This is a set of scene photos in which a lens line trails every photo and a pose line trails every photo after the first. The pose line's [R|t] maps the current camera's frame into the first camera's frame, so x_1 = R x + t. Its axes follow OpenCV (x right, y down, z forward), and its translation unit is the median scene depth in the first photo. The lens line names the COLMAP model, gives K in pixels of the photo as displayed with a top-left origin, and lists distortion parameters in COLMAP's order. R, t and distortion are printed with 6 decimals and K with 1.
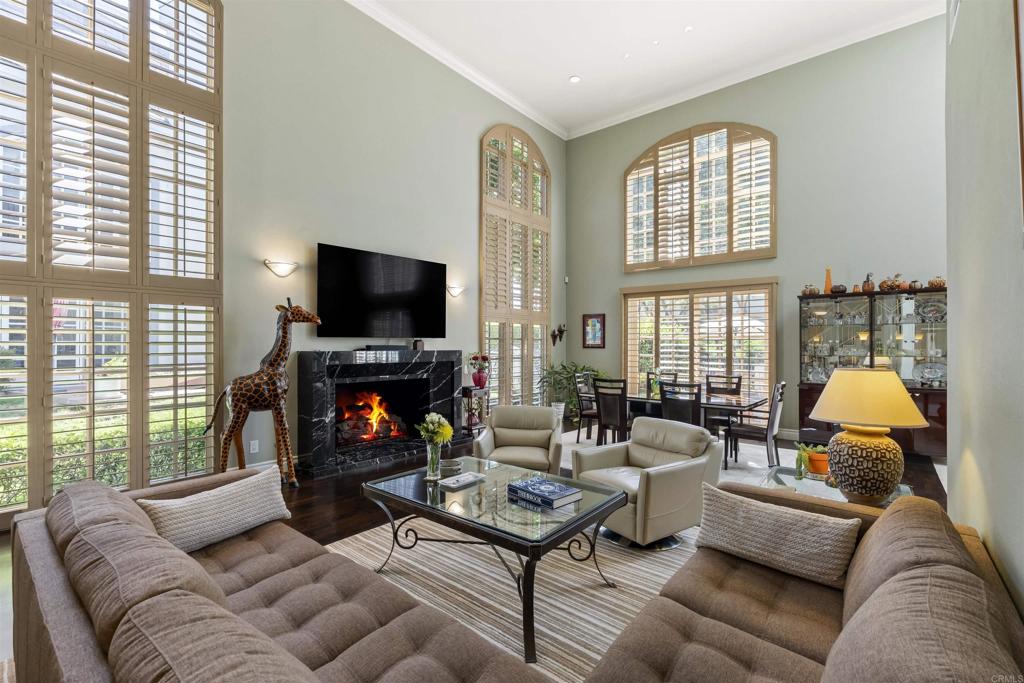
lens RADIAL K [[451.5, 0, 514.0], [0, 451.5, 341.7], [0, 0, 1]] dist [-0.005035, -0.000457]
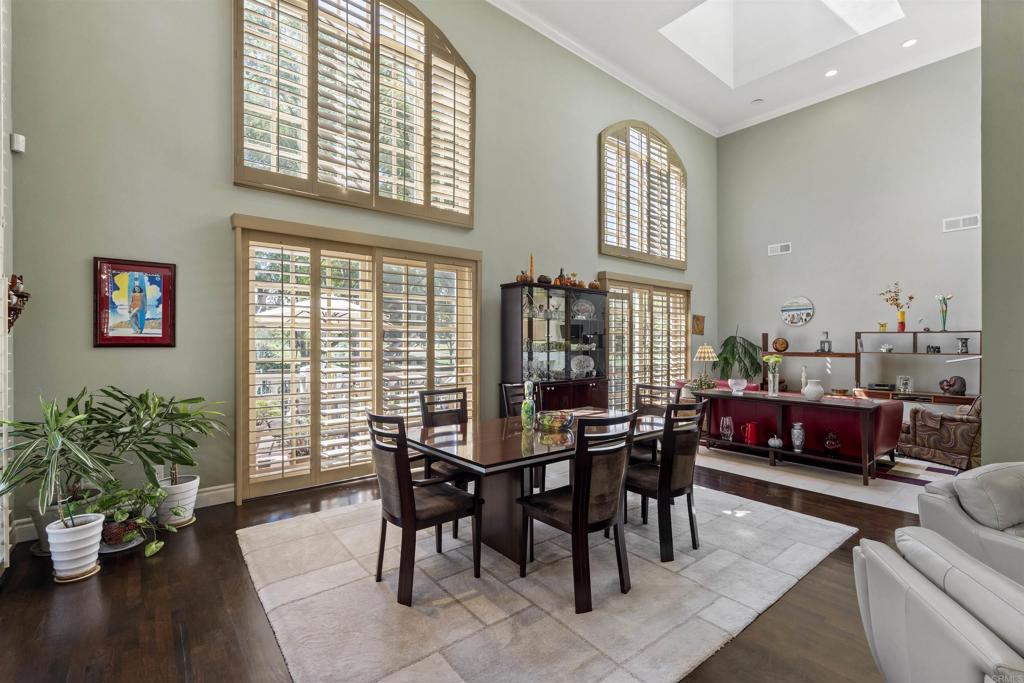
lens RADIAL K [[451.5, 0, 514.0], [0, 451.5, 341.7], [0, 0, 1]] dist [-0.005035, -0.000457]
pose [[0.197024, -0.005470, 0.980383, -0.169172], [-0.007455, 0.999947, 0.007077, 0.005101], [-0.980370, -0.008703, 0.196973, 0.712210]]
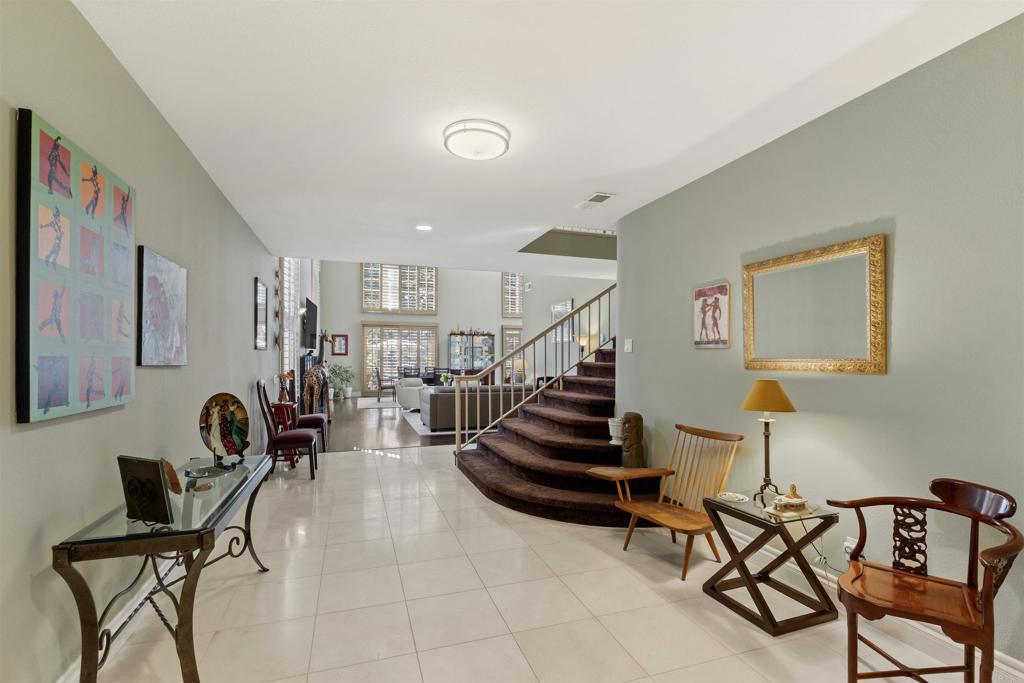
lens RADIAL K [[456.5, 0, 502.5], [0, 456.5, 353.4], [0, 0, 1]] dist [-0.004637, -0.000557]
pose [[0.531211, 0.001146, 0.847239, -1.087359], [-0.009649, 0.999942, 0.004698, -0.007448], [-0.847185, -0.010671, 0.531191, -0.456239]]
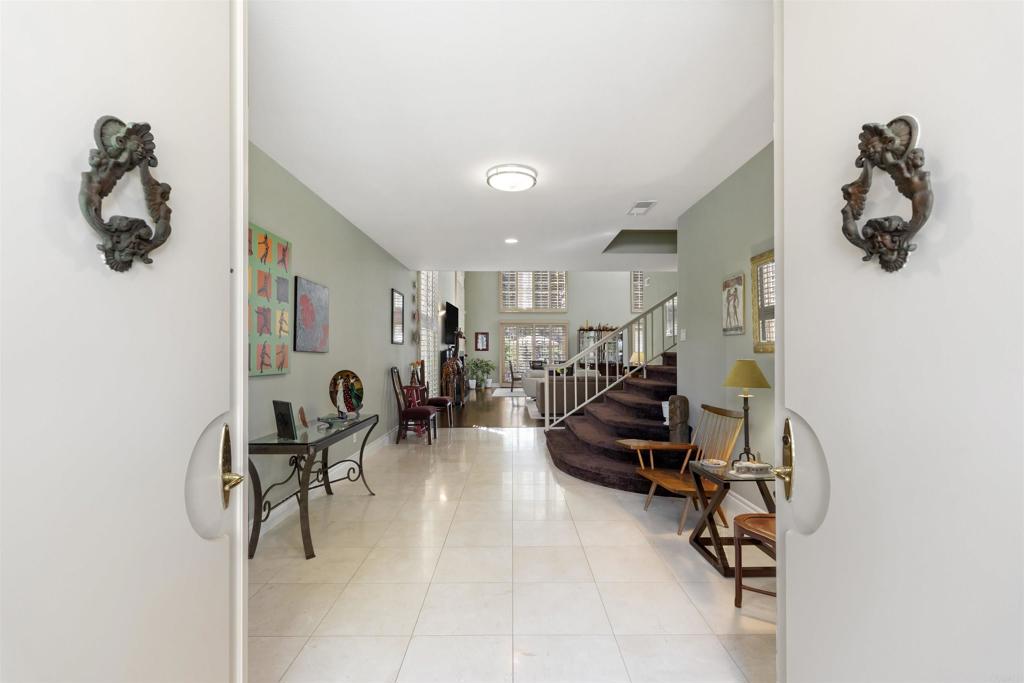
lens RADIAL K [[451.5, 0, 514.0], [0, 451.5, 341.7], [0, 0, 1]] dist [-0.005035, -0.000457]
pose [[0.770533, 0.007929, 0.637350, -1.085518], [0.000743, 0.999911, -0.013338, 0.002174], [-0.637399, 0.010751, 0.770459, -0.626457]]
